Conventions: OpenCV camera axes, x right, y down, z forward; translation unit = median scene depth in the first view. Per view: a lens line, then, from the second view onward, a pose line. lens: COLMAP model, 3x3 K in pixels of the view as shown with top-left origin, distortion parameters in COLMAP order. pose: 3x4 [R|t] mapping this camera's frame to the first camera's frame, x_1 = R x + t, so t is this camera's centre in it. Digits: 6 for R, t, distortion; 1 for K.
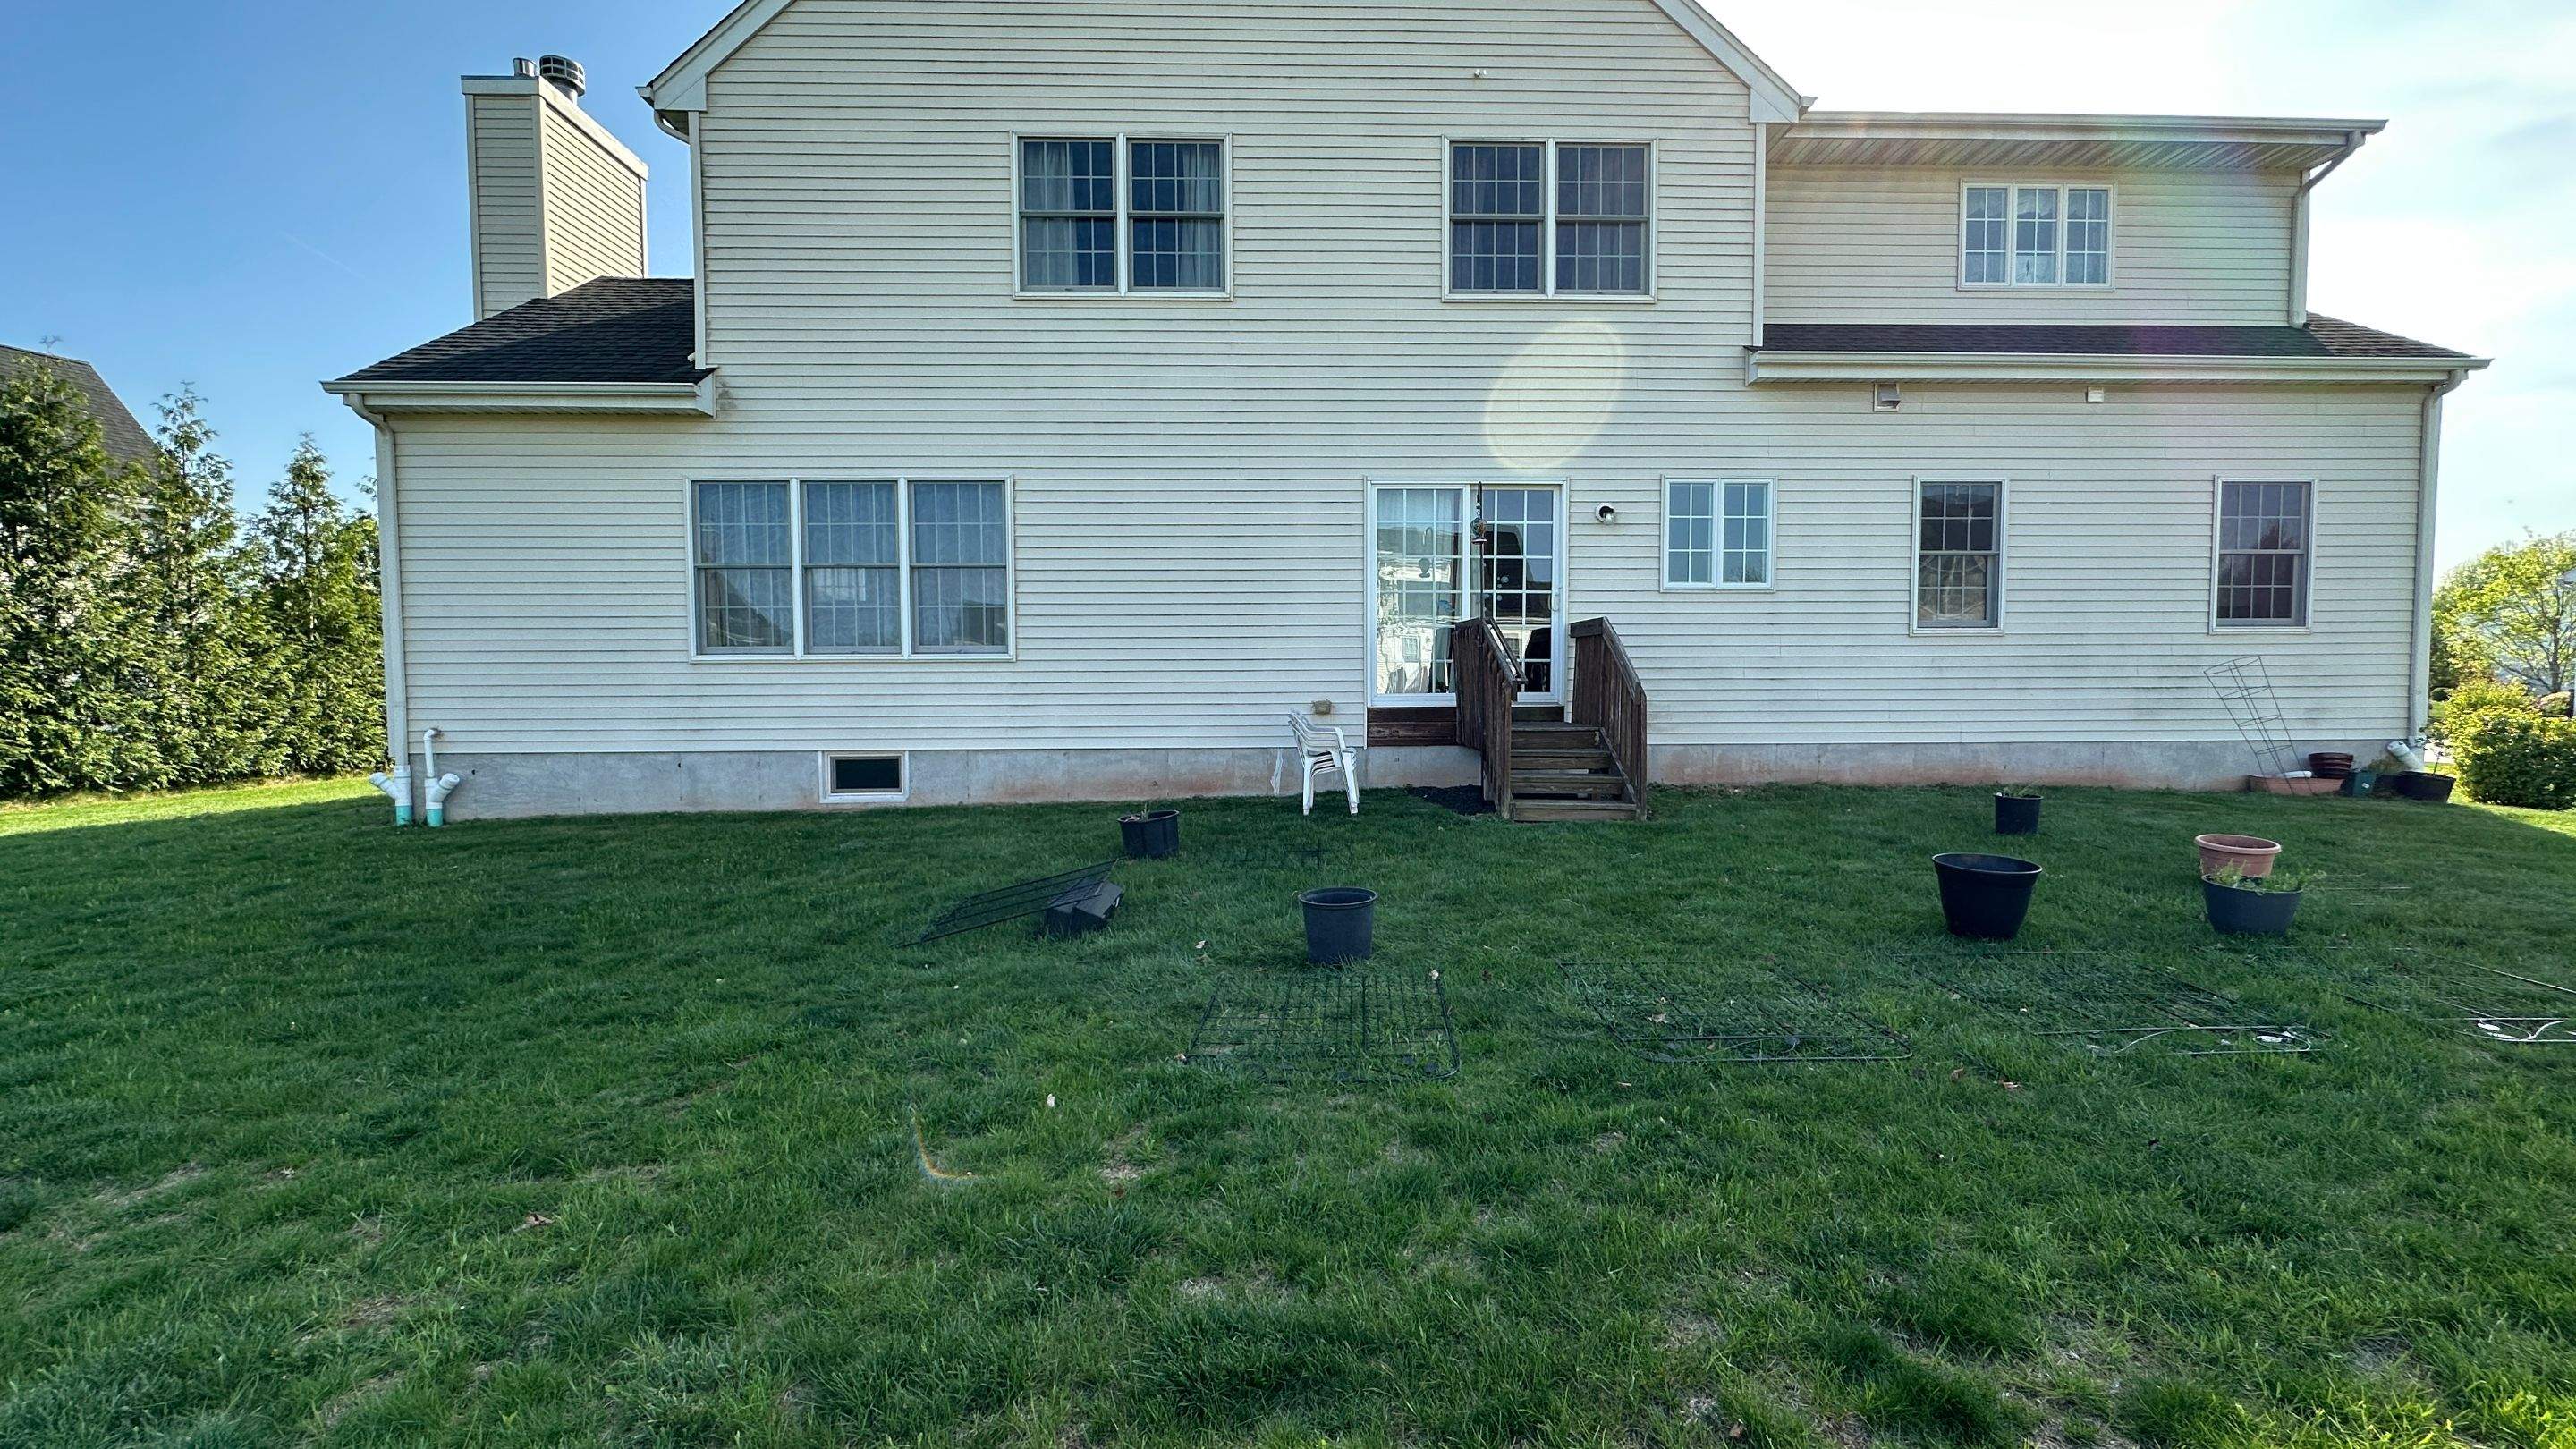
lens RADIAL K [[1039.4, 0, 1288.0], [0, 1039.4, 724.5], [0, 0, 1]] dist [-0.000301, -0.000045]
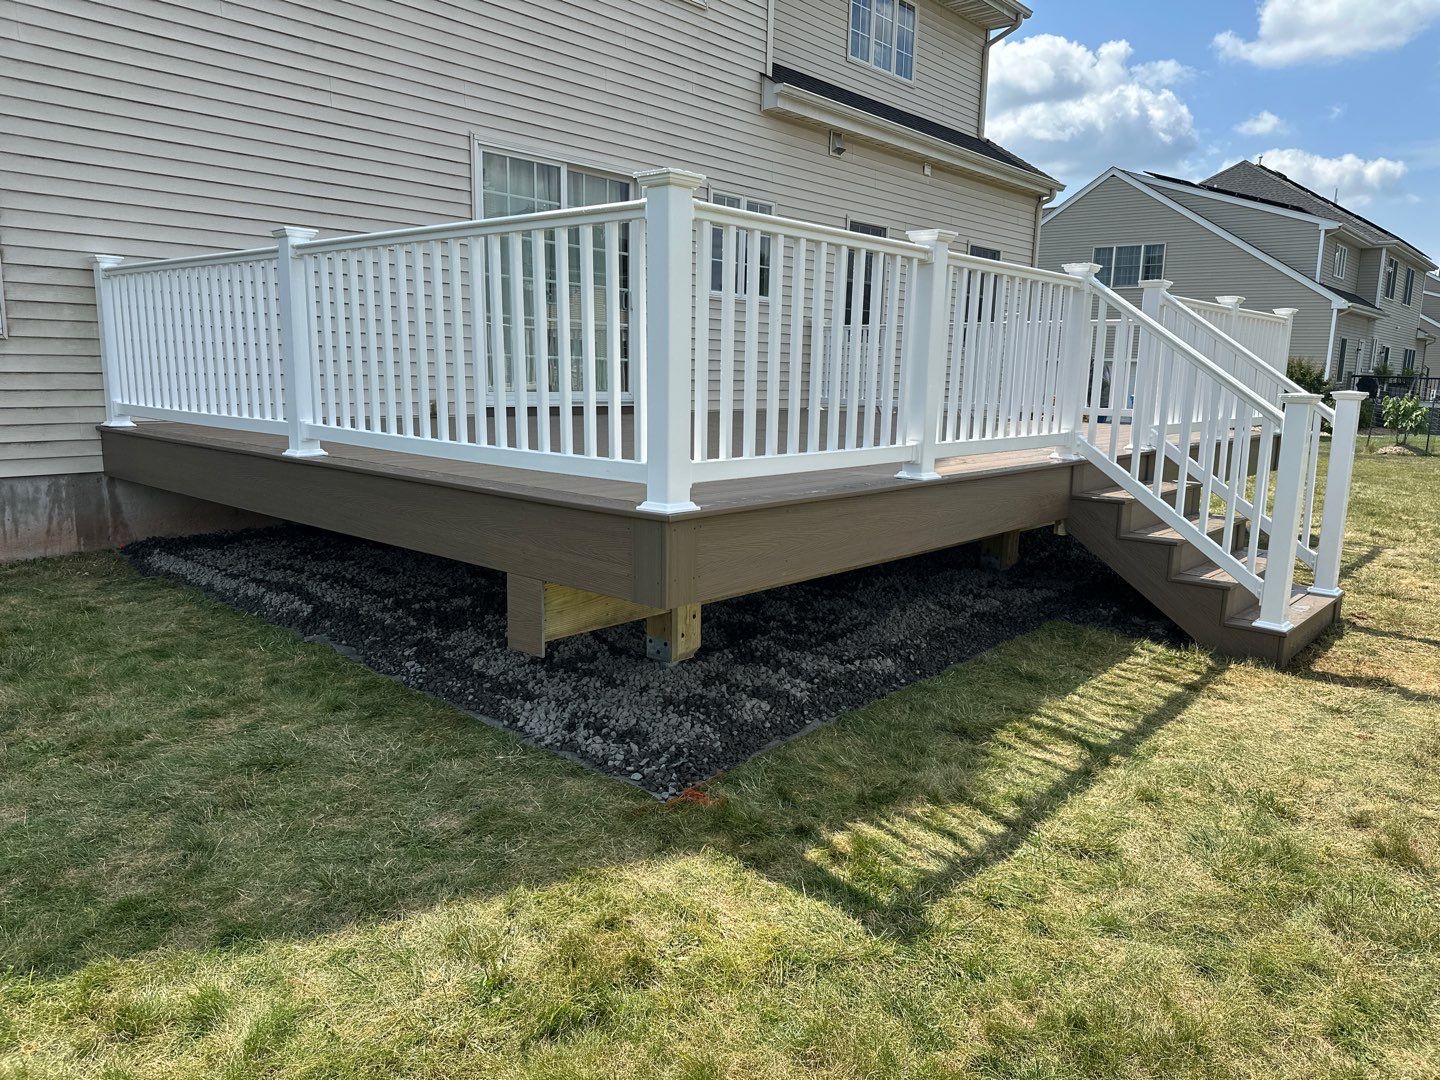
lens RADIAL K [[1010.2, 0, 724.4], [0, 1010.2, 540.6], [0, 0, 1]] dist [0.101747, -0.159659]
pose [[0.682621, -0.103069, 0.723467, -0.423130], [0.006348, 0.990803, 0.135166, -0.020373], [-0.730745, -0.087675, 0.676997, 0.251076]]
